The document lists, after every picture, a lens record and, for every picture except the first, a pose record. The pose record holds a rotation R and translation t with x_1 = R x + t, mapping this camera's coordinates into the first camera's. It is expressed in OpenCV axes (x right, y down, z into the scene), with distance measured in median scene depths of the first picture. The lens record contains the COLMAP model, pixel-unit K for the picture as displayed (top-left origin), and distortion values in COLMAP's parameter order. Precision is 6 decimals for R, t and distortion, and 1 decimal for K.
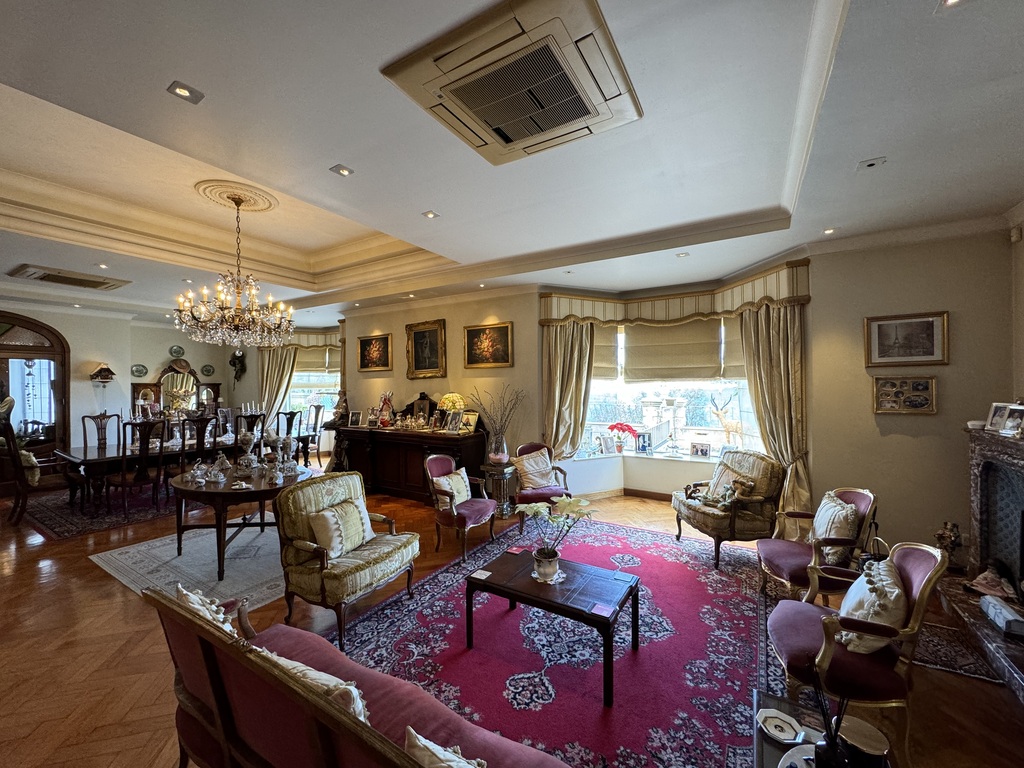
lens RADIAL K [[407.4, 0, 511.7], [0, 407.4, 383.0], [0, 0, 1]] dist [-0.002805, -0.000066]
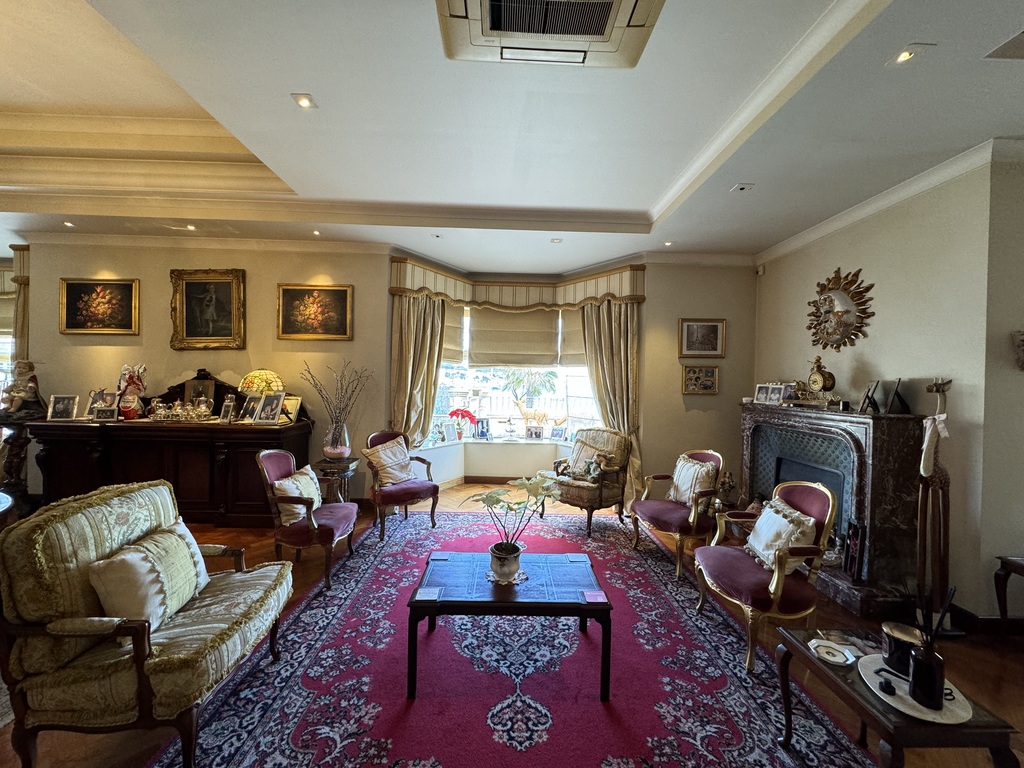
lens RADIAL K [[407.4, 0, 512.1], [0, 407.4, 383.7], [0, 0, 1]] dist [-0.002805, -0.000066]
pose [[0.843669, 0.023061, 0.536368, -0.235399], [-0.028222, 0.999601, 0.001414, 0.052868], [-0.536121, -0.016331, 0.843983, 0.195809]]
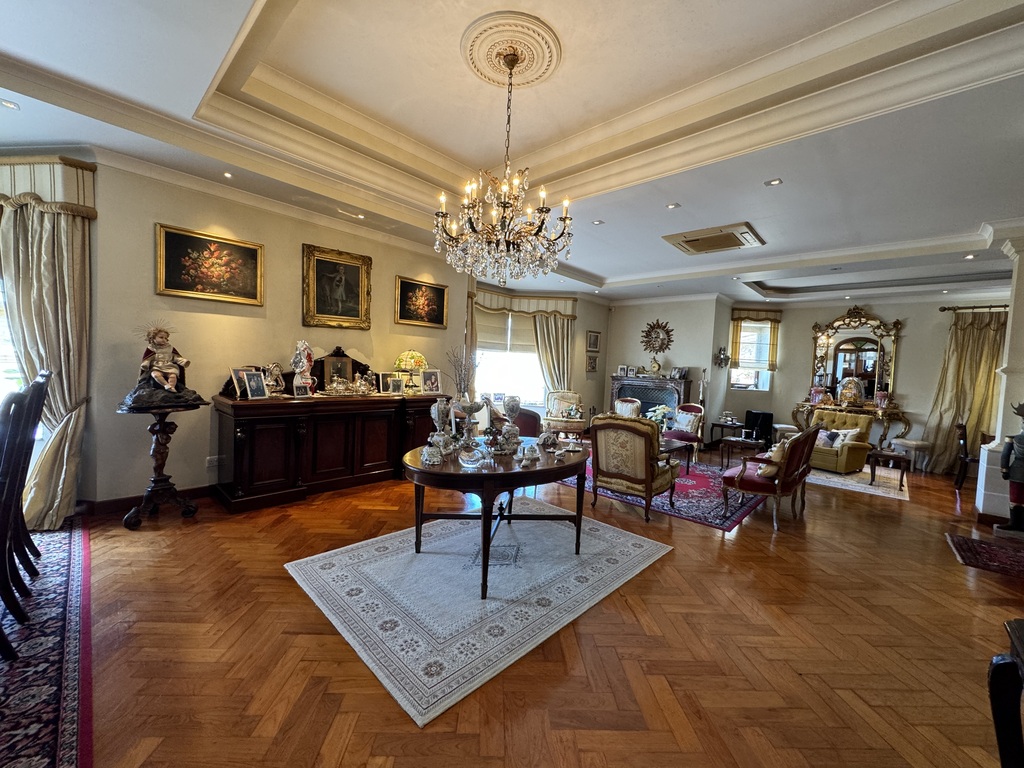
lens RADIAL K [[407.4, 0, 509.8], [0, 407.4, 384.8], [0, 0, 1]] dist [-0.002805, -0.000066]
pose [[0.212496, -0.028045, 0.976759, -1.445894], [-0.049733, 0.997982, 0.039473, 0.078123], [-0.975896, -0.056965, 0.210672, 0.878660]]
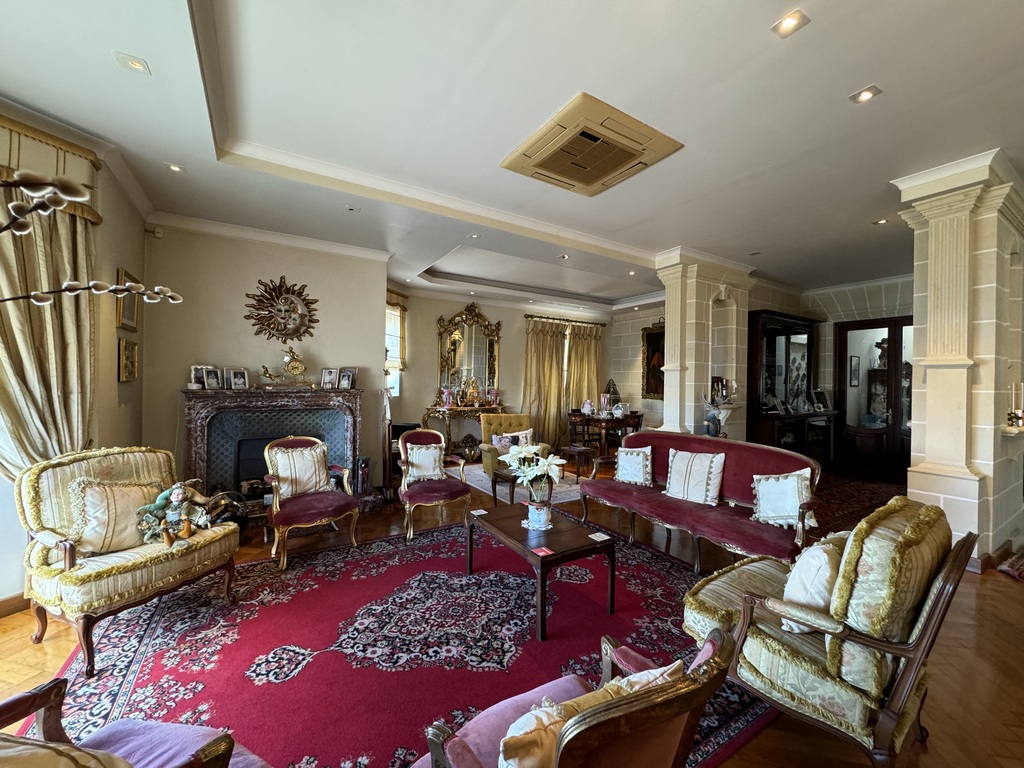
lens RADIAL K [[407.4, 0, 512.8], [0, 407.4, 381.3], [0, 0, 1]] dist [-0.002805, -0.000066]
pose [[-0.888791, -0.001636, 0.458310, -0.223582], [-0.004409, 0.999978, -0.004980, 0.070643], [-0.458292, -0.006447, -0.888778, 1.305277]]
